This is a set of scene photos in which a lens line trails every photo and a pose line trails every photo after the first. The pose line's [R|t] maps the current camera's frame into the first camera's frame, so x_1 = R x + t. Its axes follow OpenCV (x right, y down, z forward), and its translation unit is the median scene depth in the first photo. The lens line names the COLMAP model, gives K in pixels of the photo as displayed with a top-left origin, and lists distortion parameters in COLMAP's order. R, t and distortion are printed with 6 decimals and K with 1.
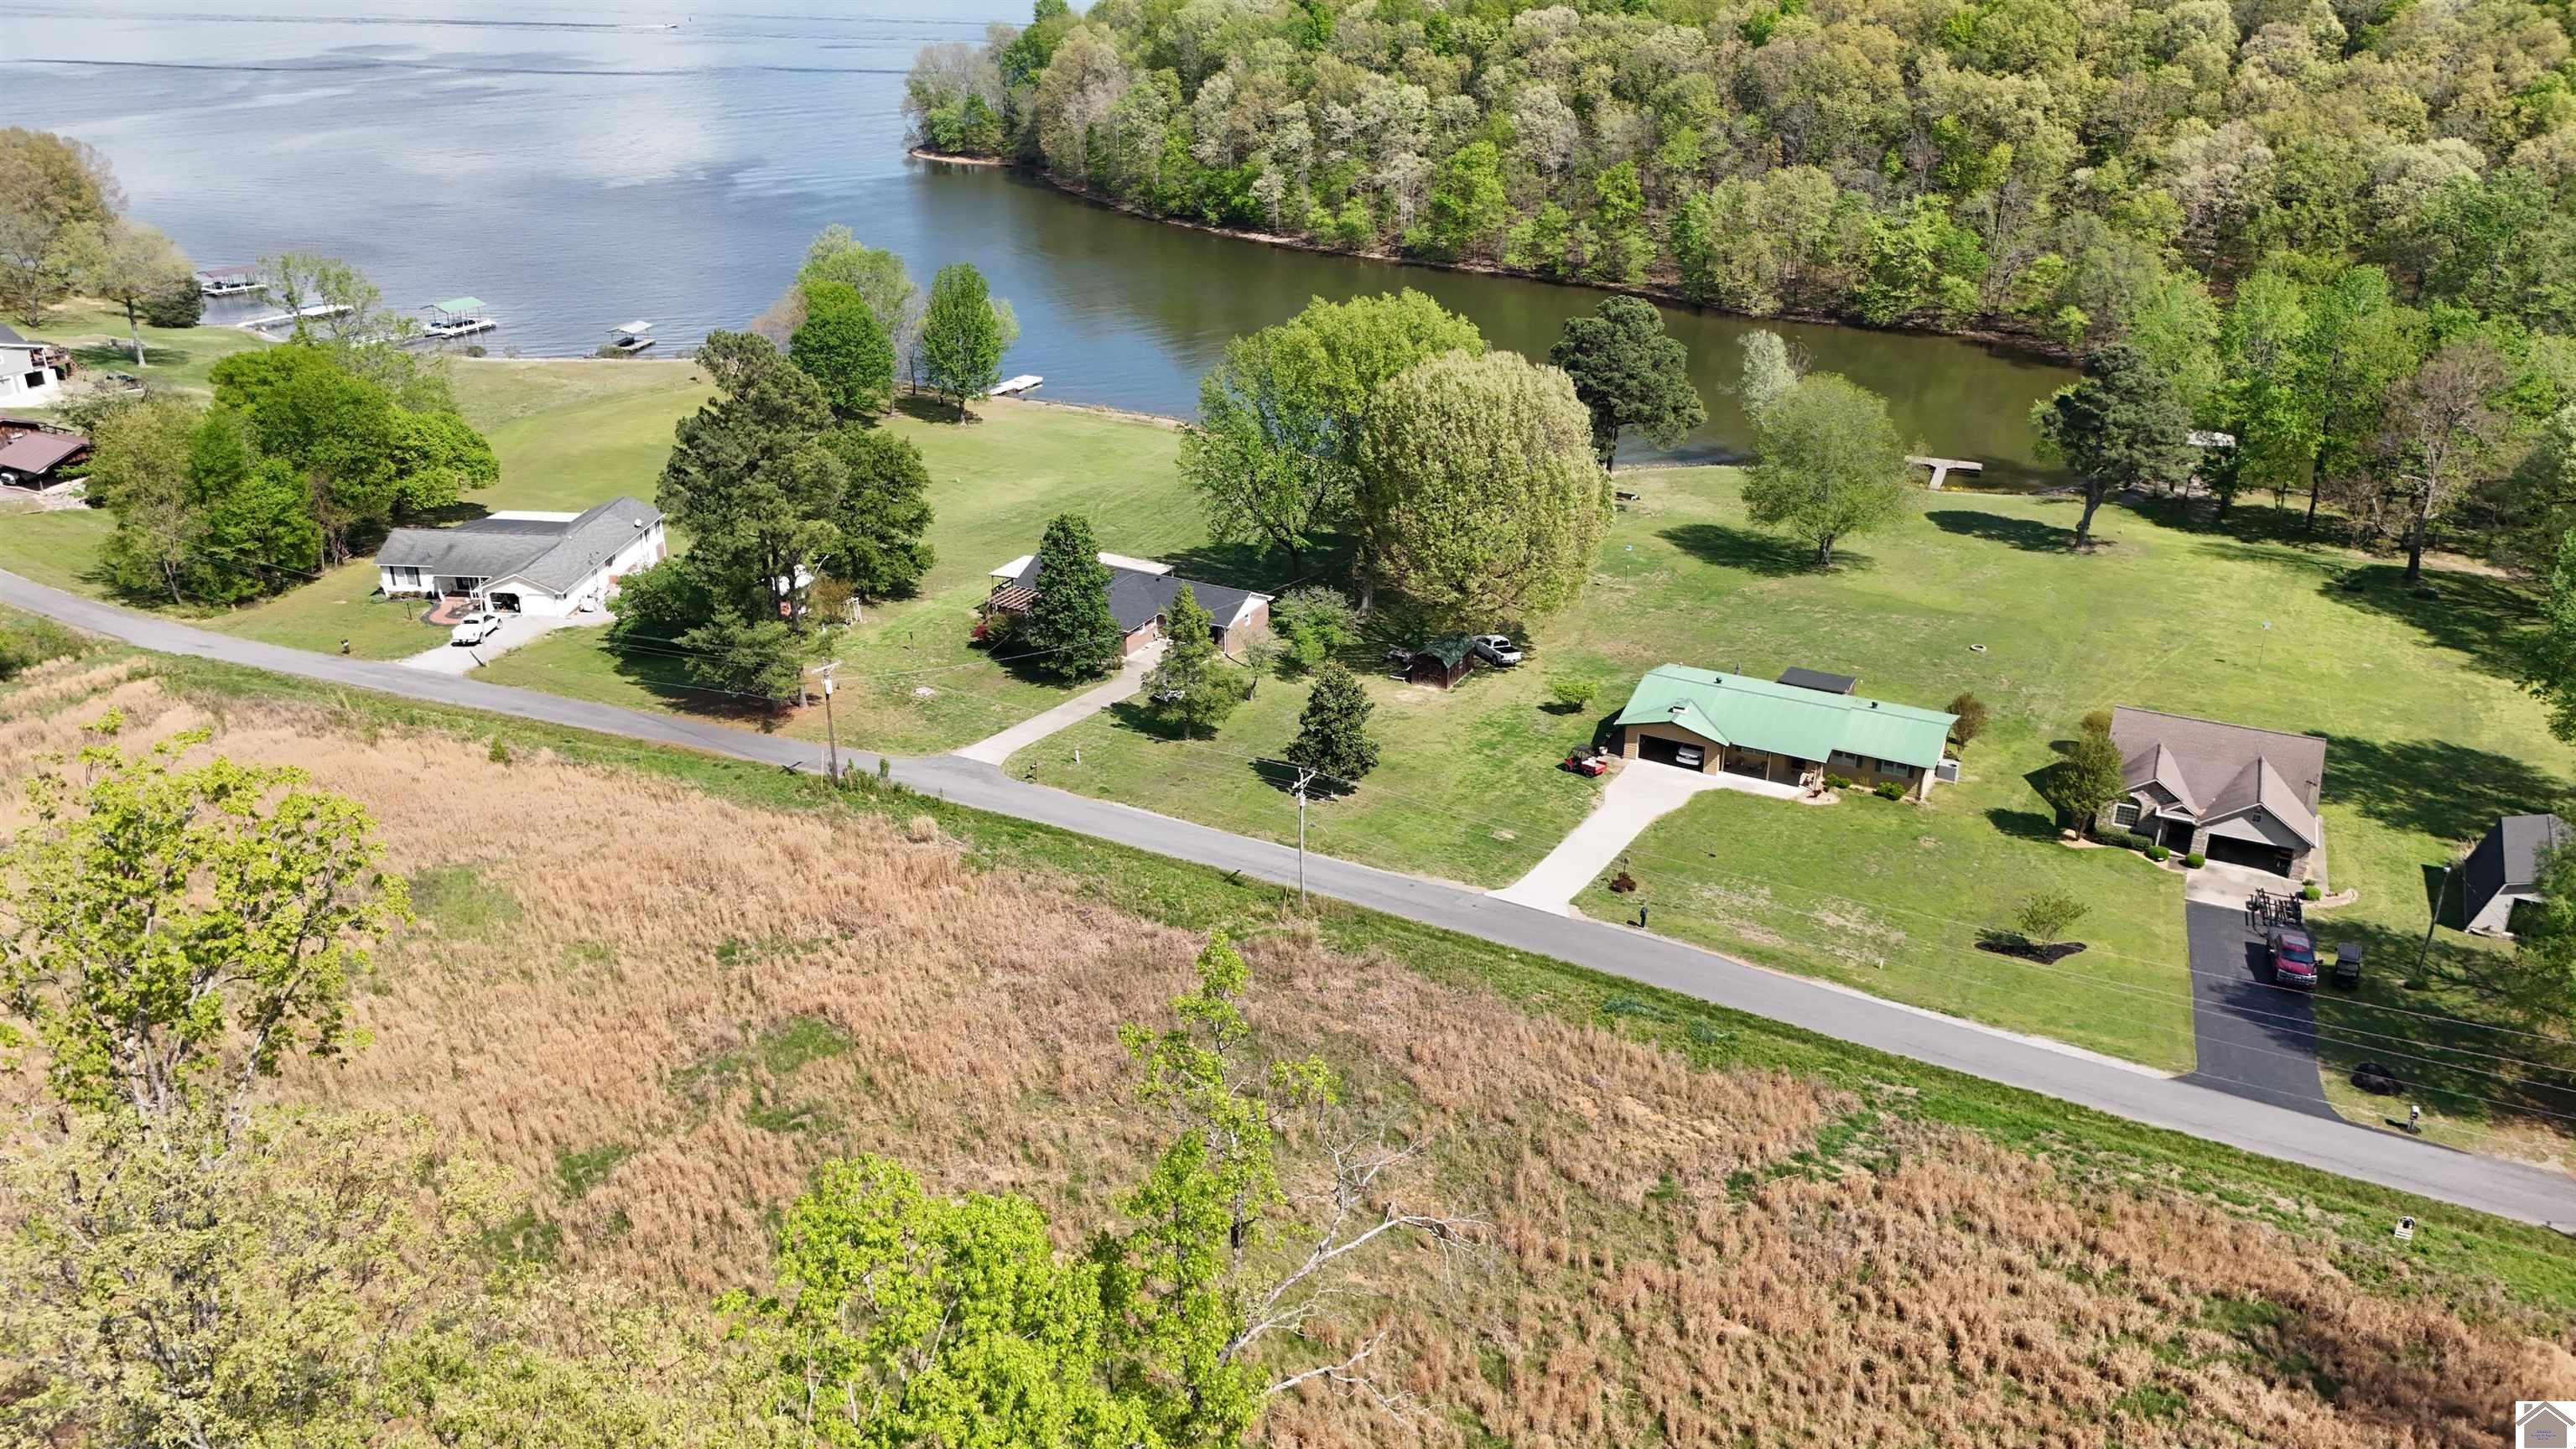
lens RADIAL K [[1912.6, 0, 1305.7], [0, 1912.6, 717.0], [0, 0, 1]] dist [0.082433, -0.074358]
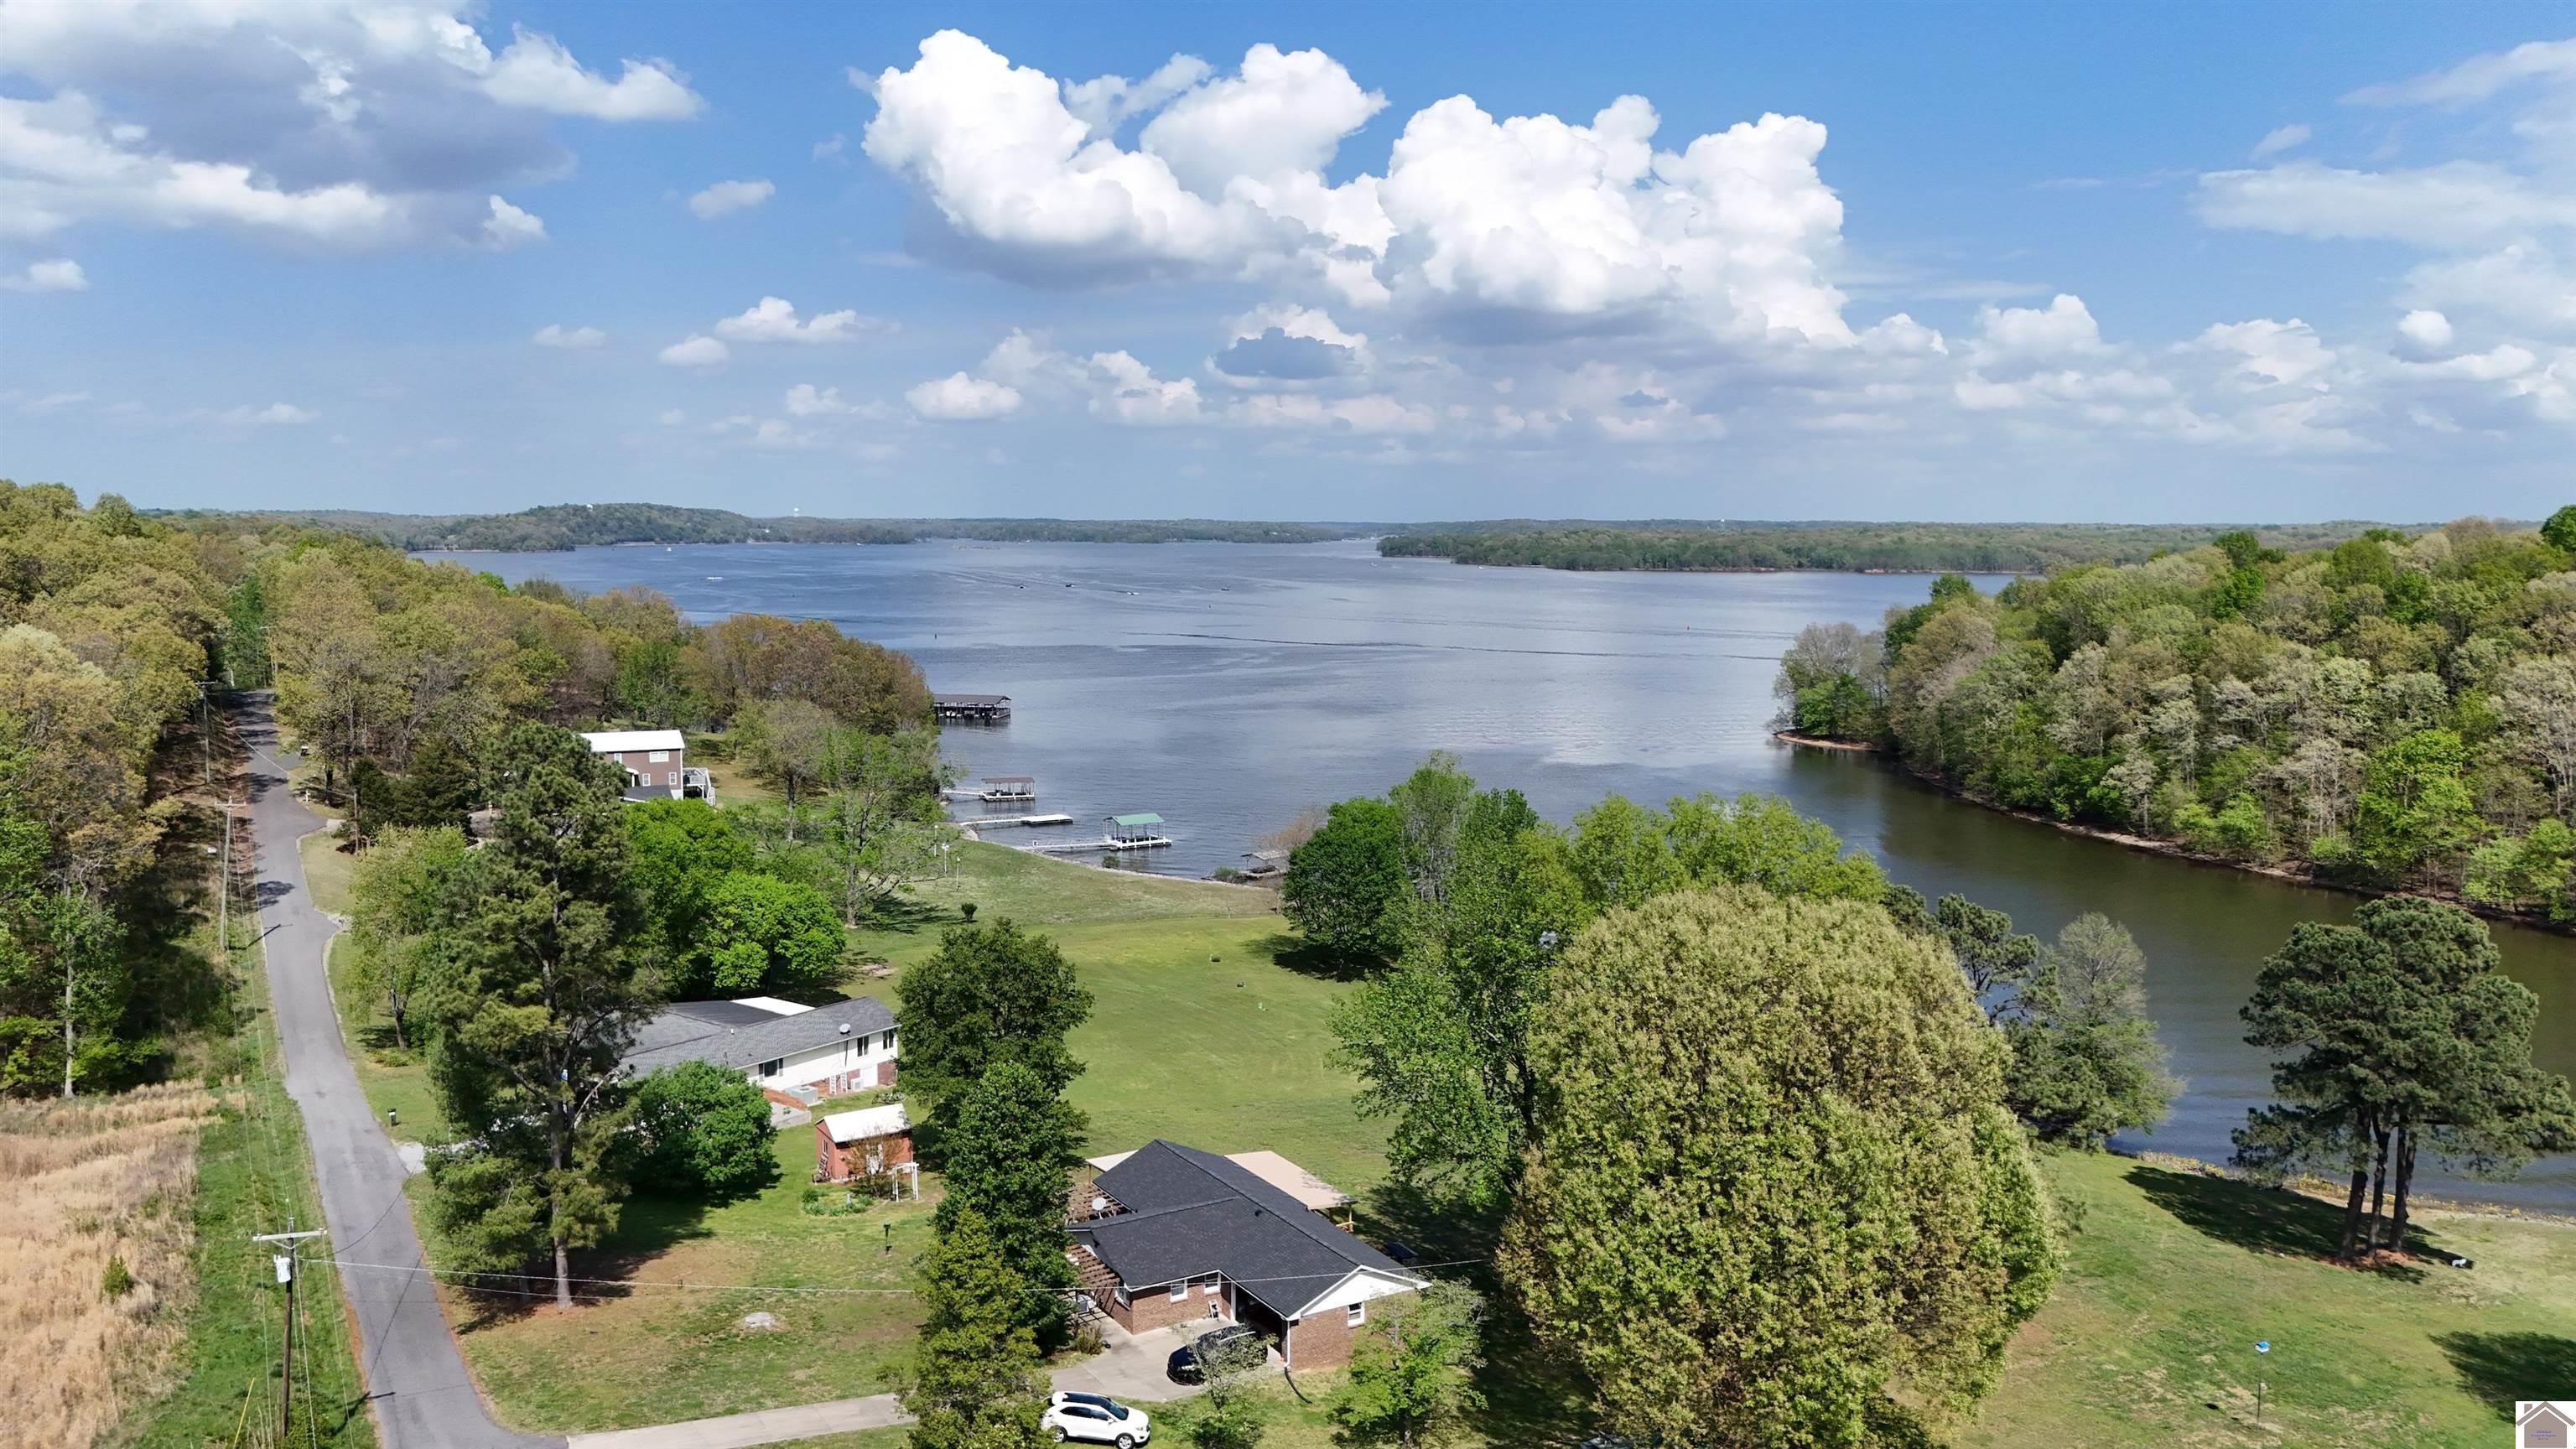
lens RADIAL K [[1890.1, 0, 1288.0], [0, 1890.1, 724.5], [0, 0, 1]] dist [0.073383, -0.072568]
pose [[0.844673, 0.052358, -0.532715, 0.126218], [-0.214886, 0.944659, -0.247878, -0.037137], [0.490256, 0.323849, 0.809179, 0.245835]]
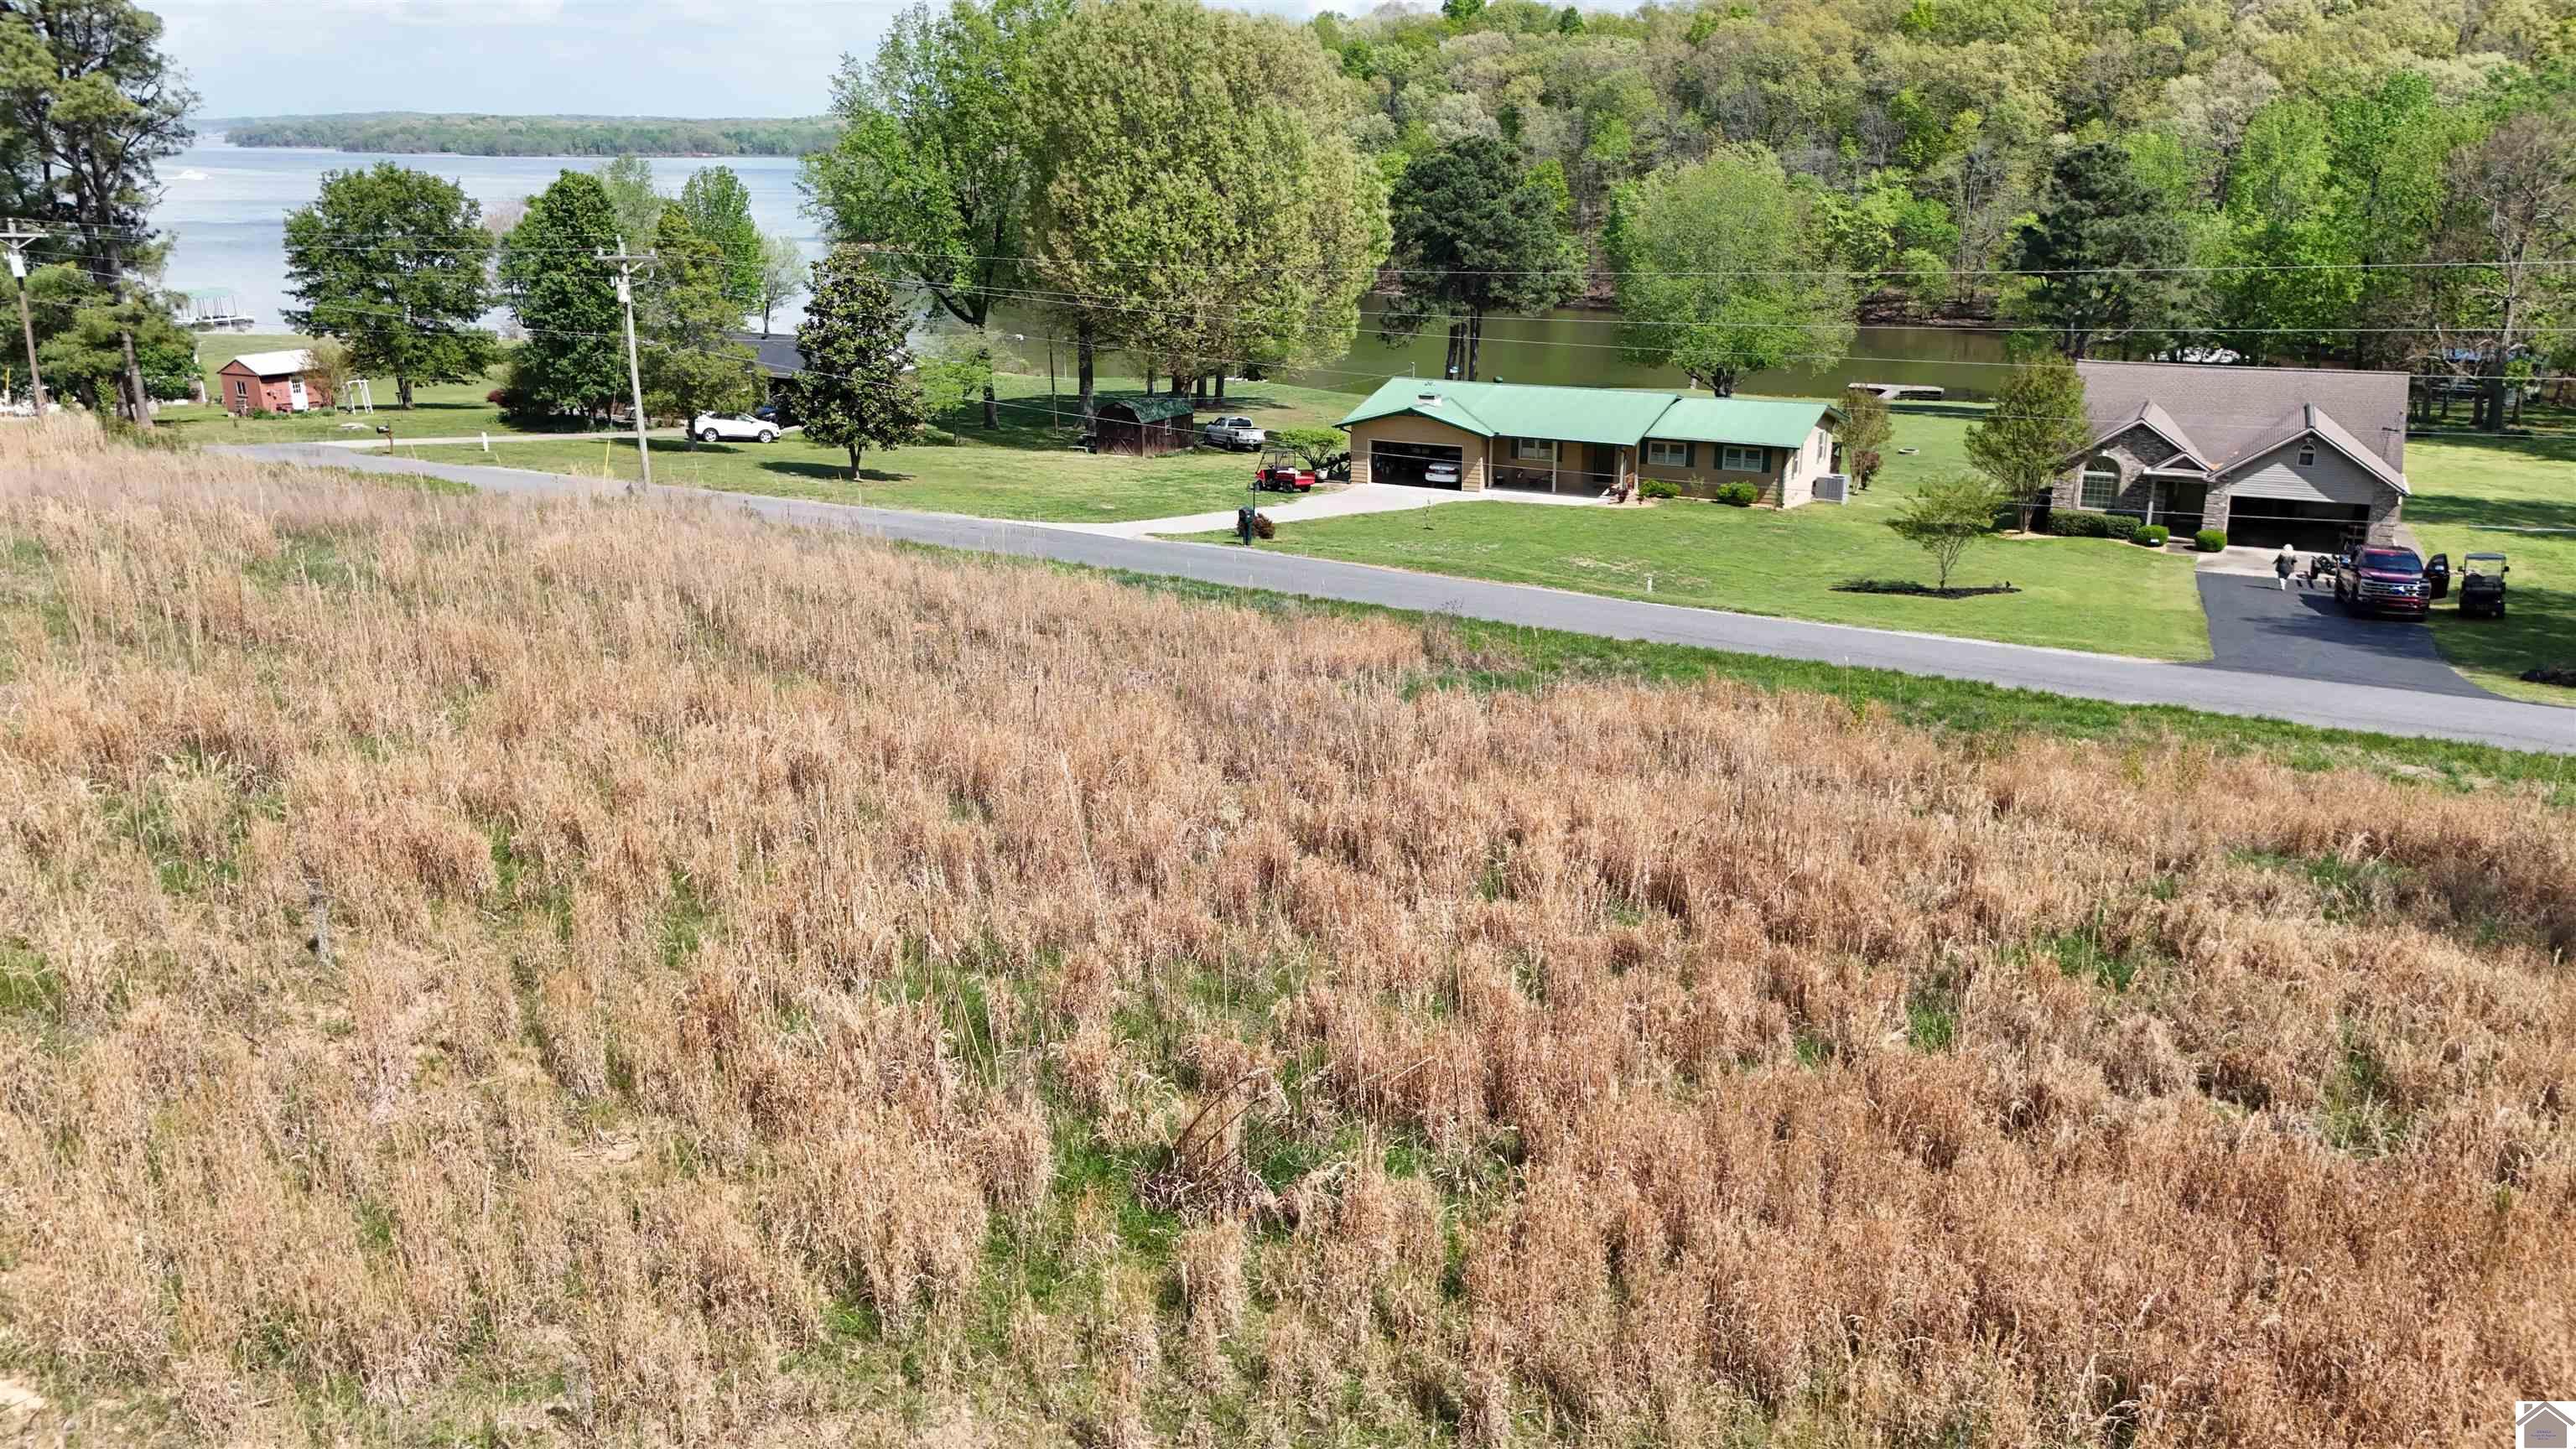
lens RADIAL K [[1924.2, 0, 1299.9], [0, 1924.2, 728.0], [0, 0, 1]] dist [0.032114, -0.005333]
pose [[0.999799, -0.003172, -0.019774, 0.072574], [0.000839, 0.993146, -0.116877, 0.083413], [0.020009, 0.116837, 0.992949, 0.155596]]
